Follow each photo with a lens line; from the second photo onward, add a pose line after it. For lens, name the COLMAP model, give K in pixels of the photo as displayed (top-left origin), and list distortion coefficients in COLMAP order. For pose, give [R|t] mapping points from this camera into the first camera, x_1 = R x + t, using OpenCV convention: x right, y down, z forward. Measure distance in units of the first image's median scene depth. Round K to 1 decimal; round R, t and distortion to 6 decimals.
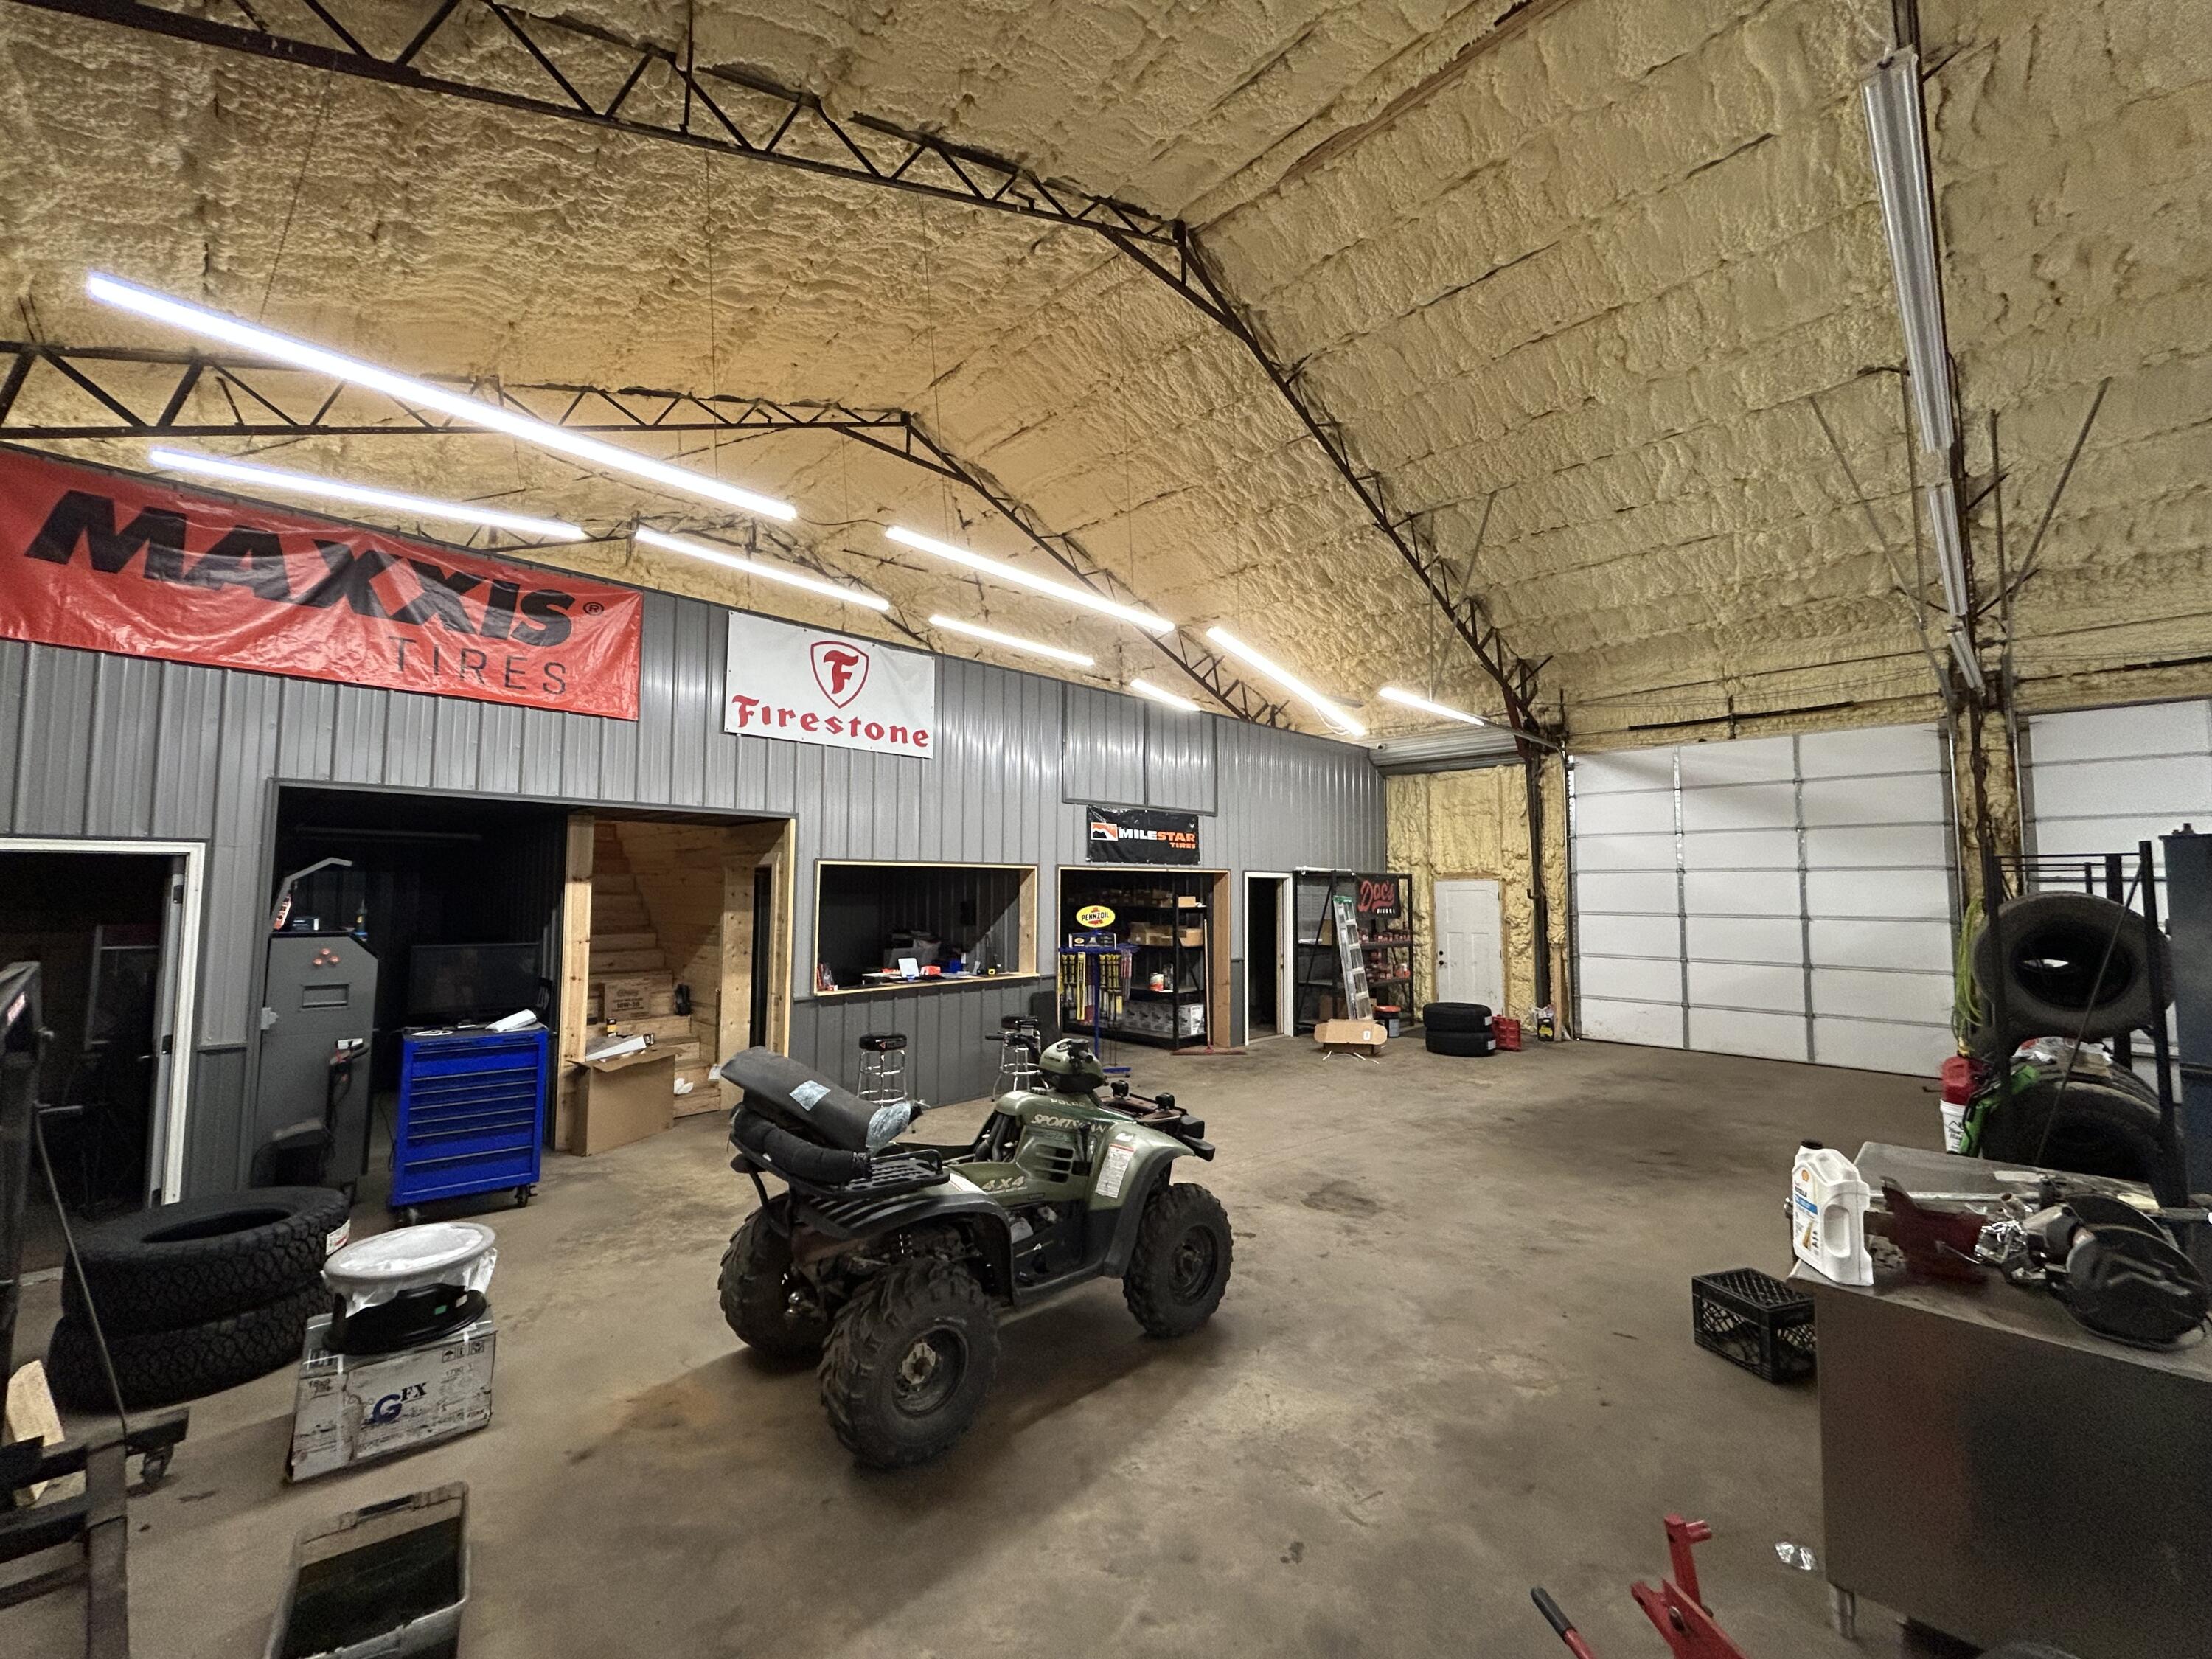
lens RADIAL K [[890.7, 0, 1113.1], [0, 890.7, 831.4], [0, 0, 1]] dist [-0.002730, 0.000667]
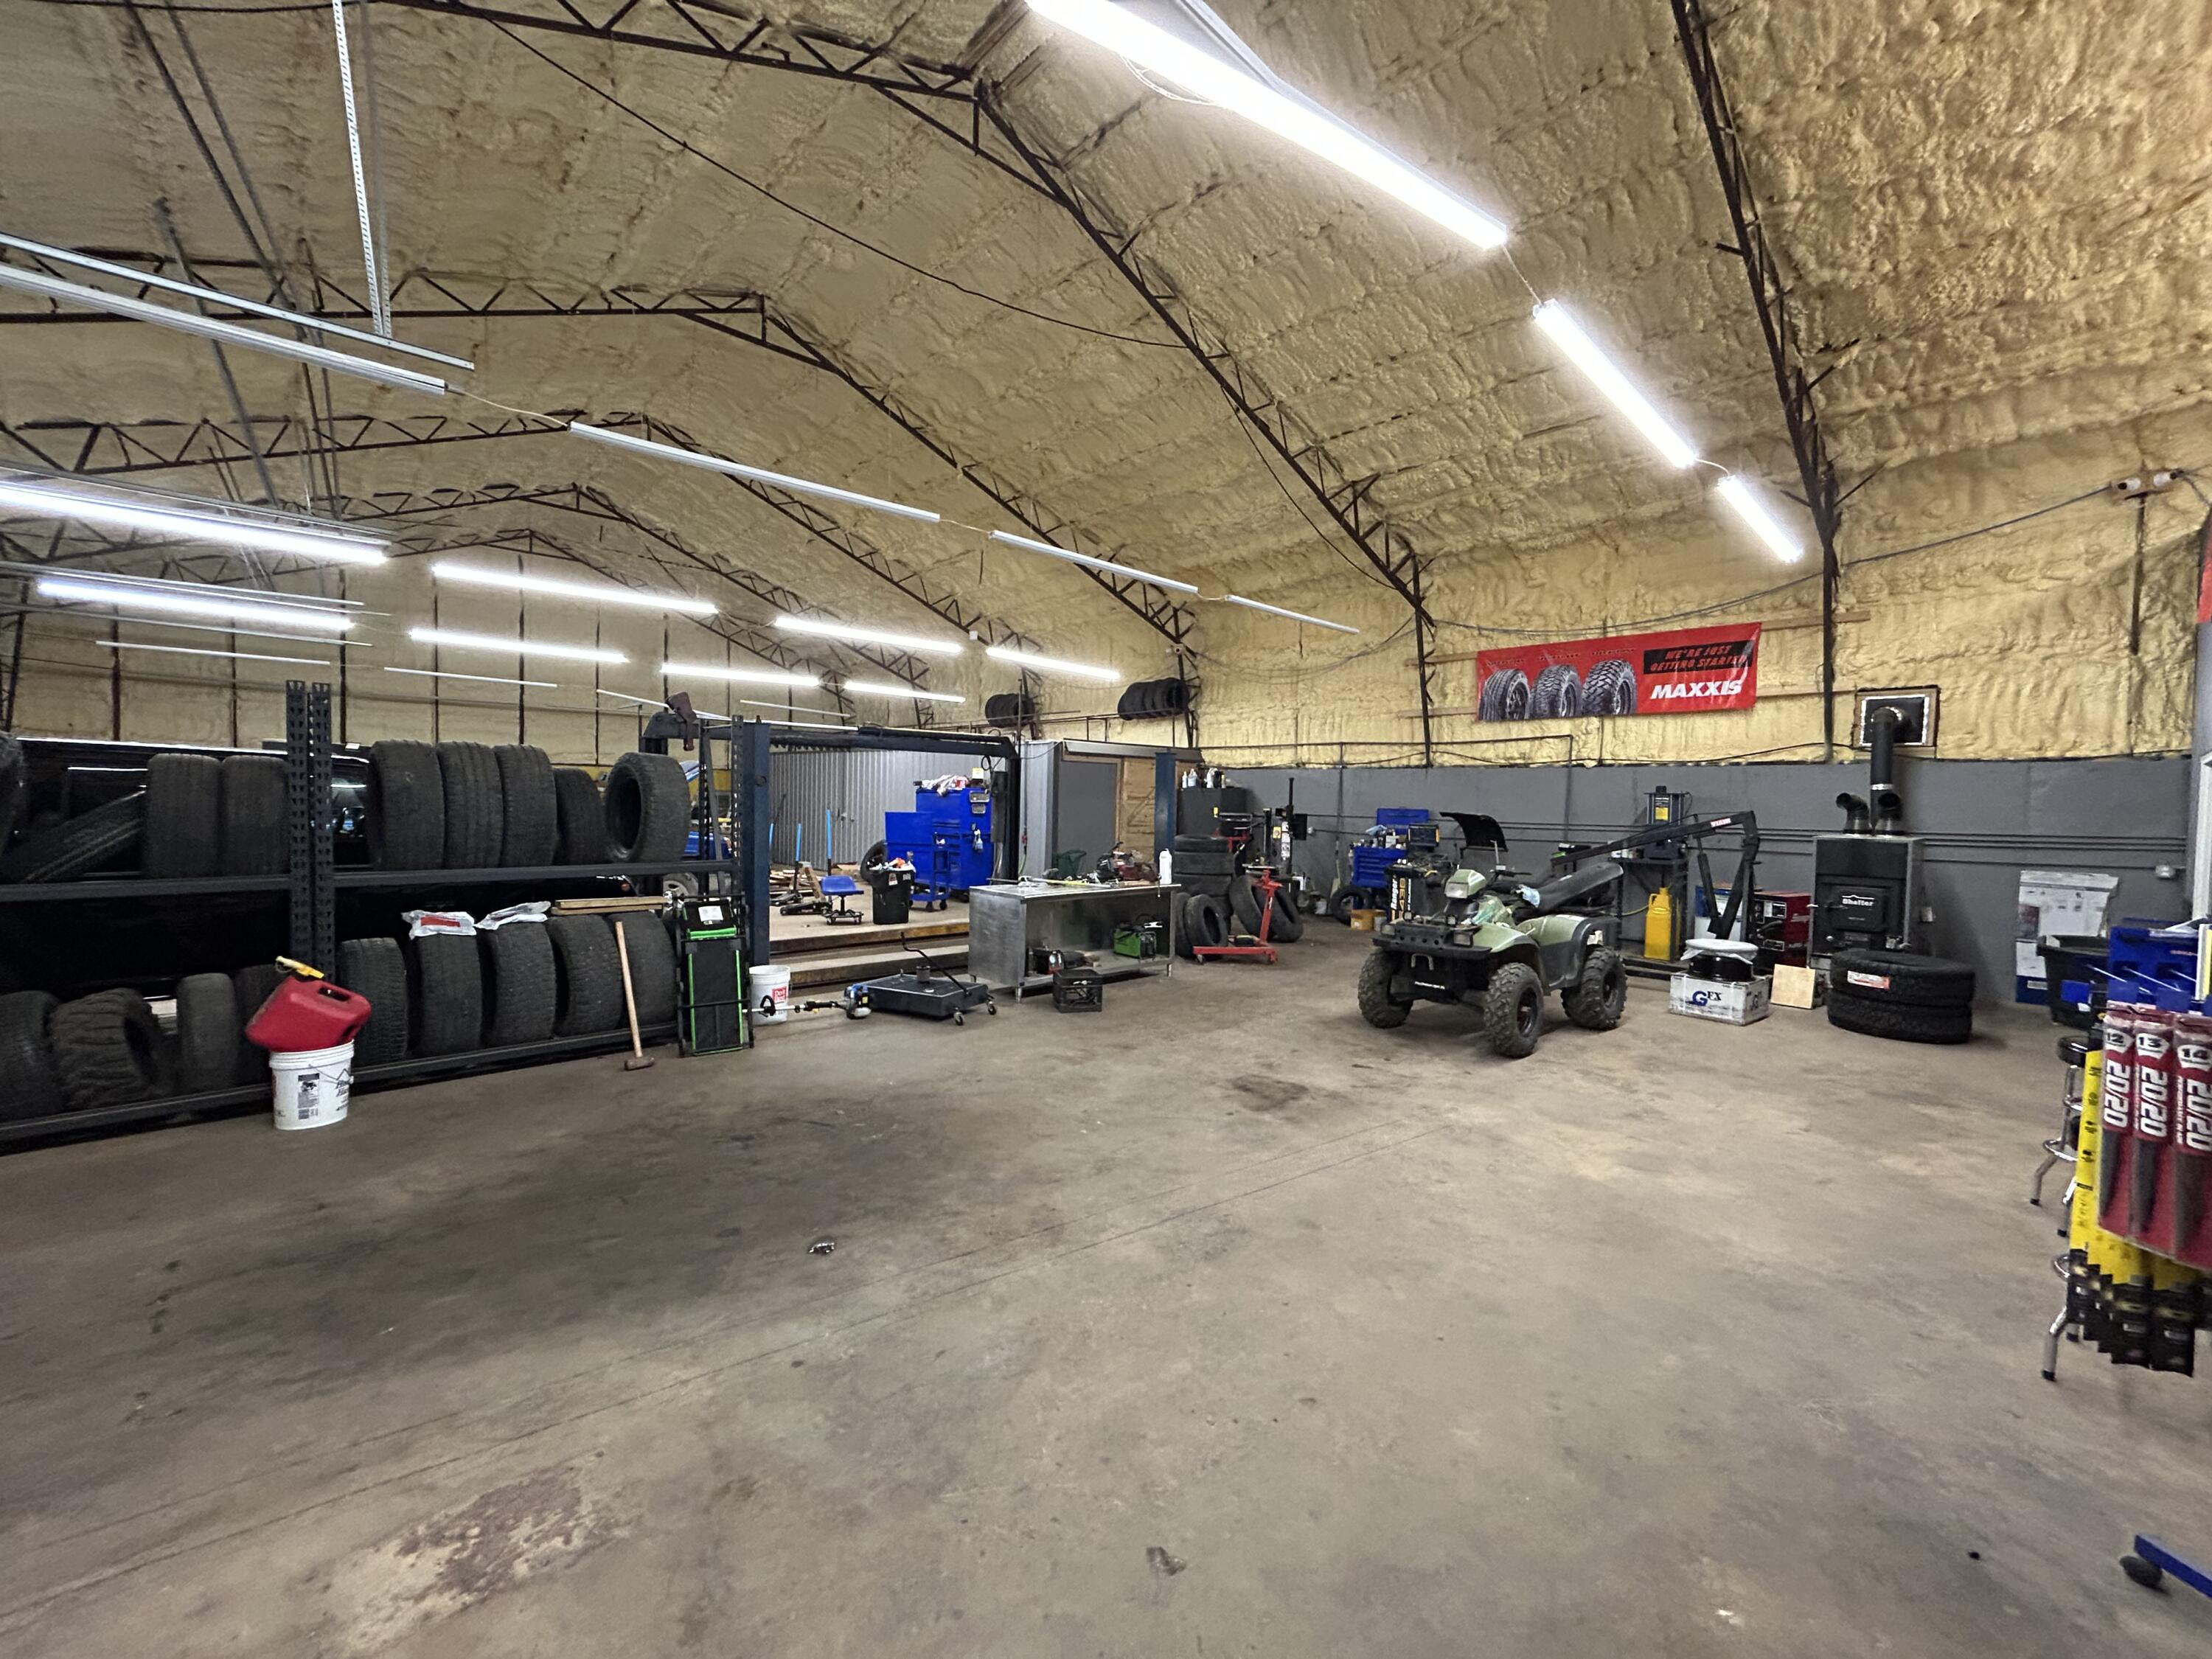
lens RADIAL K [[890.7, 0, 1096.4], [0, 890.7, 827.0], [0, 0, 1]] dist [-0.002730, 0.000667]
pose [[-0.998323, -0.023633, 0.052839, 0.242352], [-0.025316, 0.999186, -0.031418, 0.105247], [-0.052054, -0.032703, -0.998109, 1.206892]]
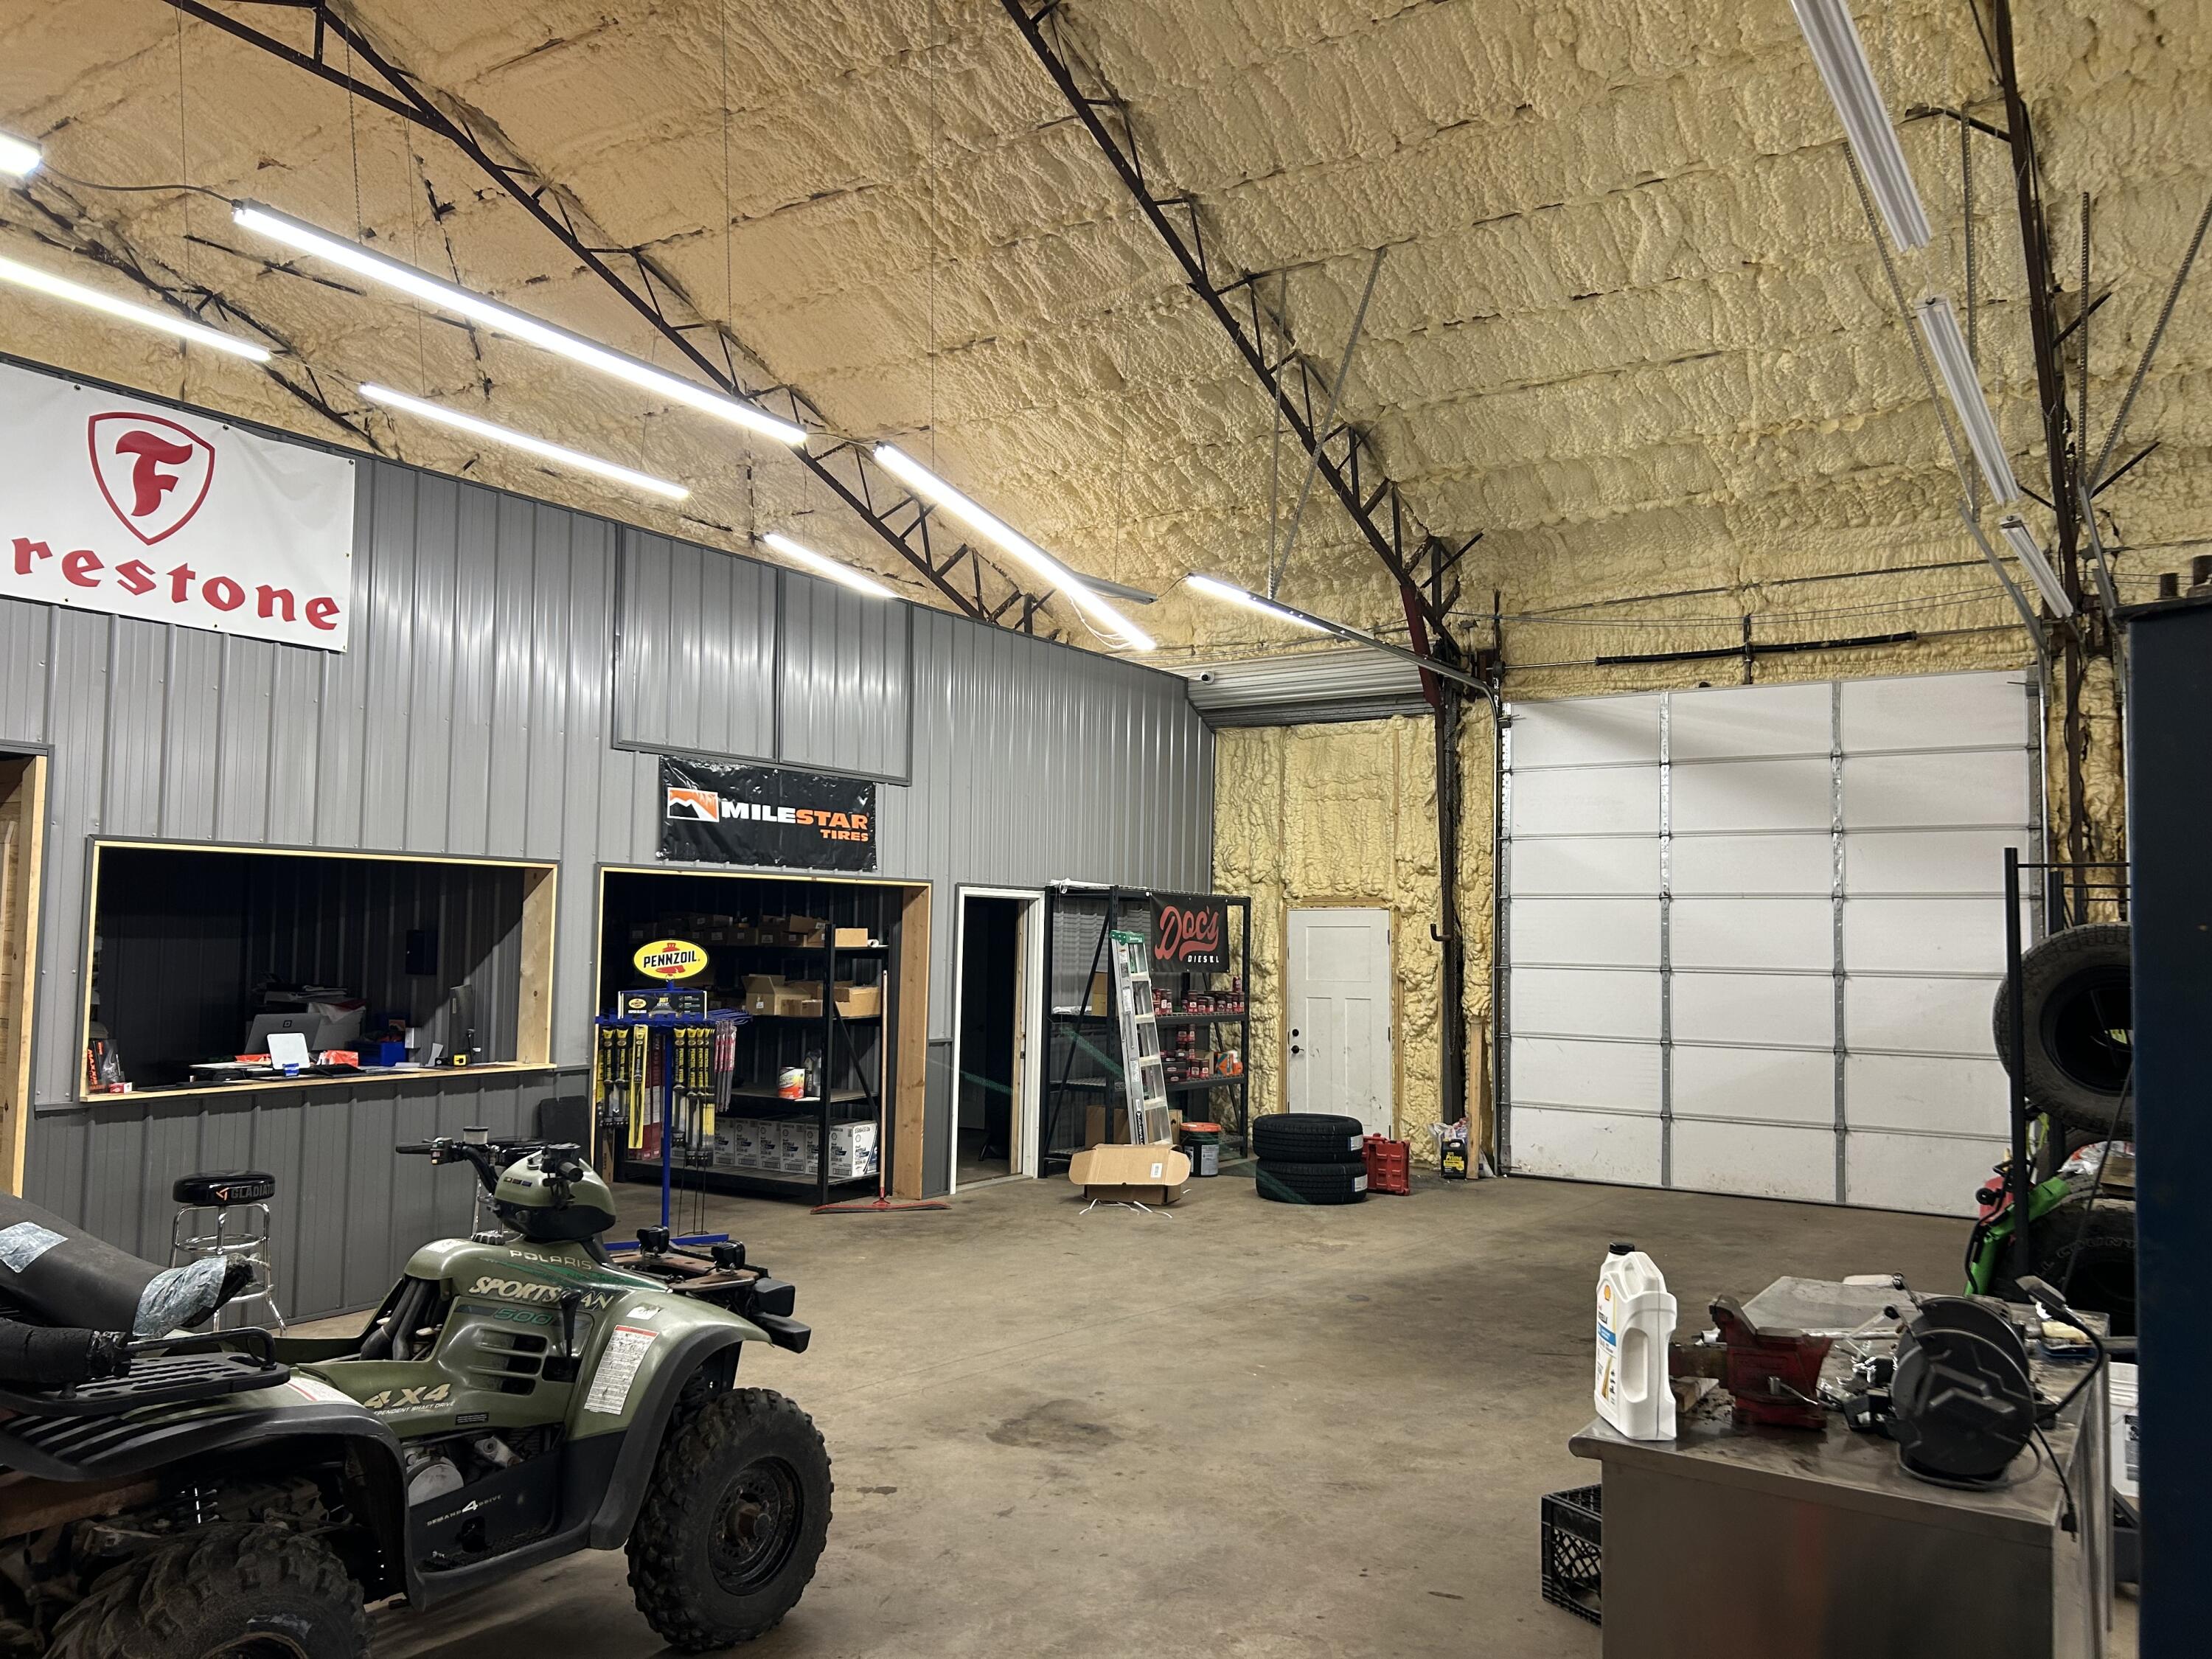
lens RADIAL K [[1647.2, 0, 1107.5], [0, 1647.2, 841.3], [0, 0, 1]] dist [0.051493, -0.058050]
pose [[0.978942, 0.023246, 0.202810, 0.036348], [-0.024862, 0.999676, 0.005422, 0.011382], [-0.202618, -0.010350, 0.979203, -0.047319]]
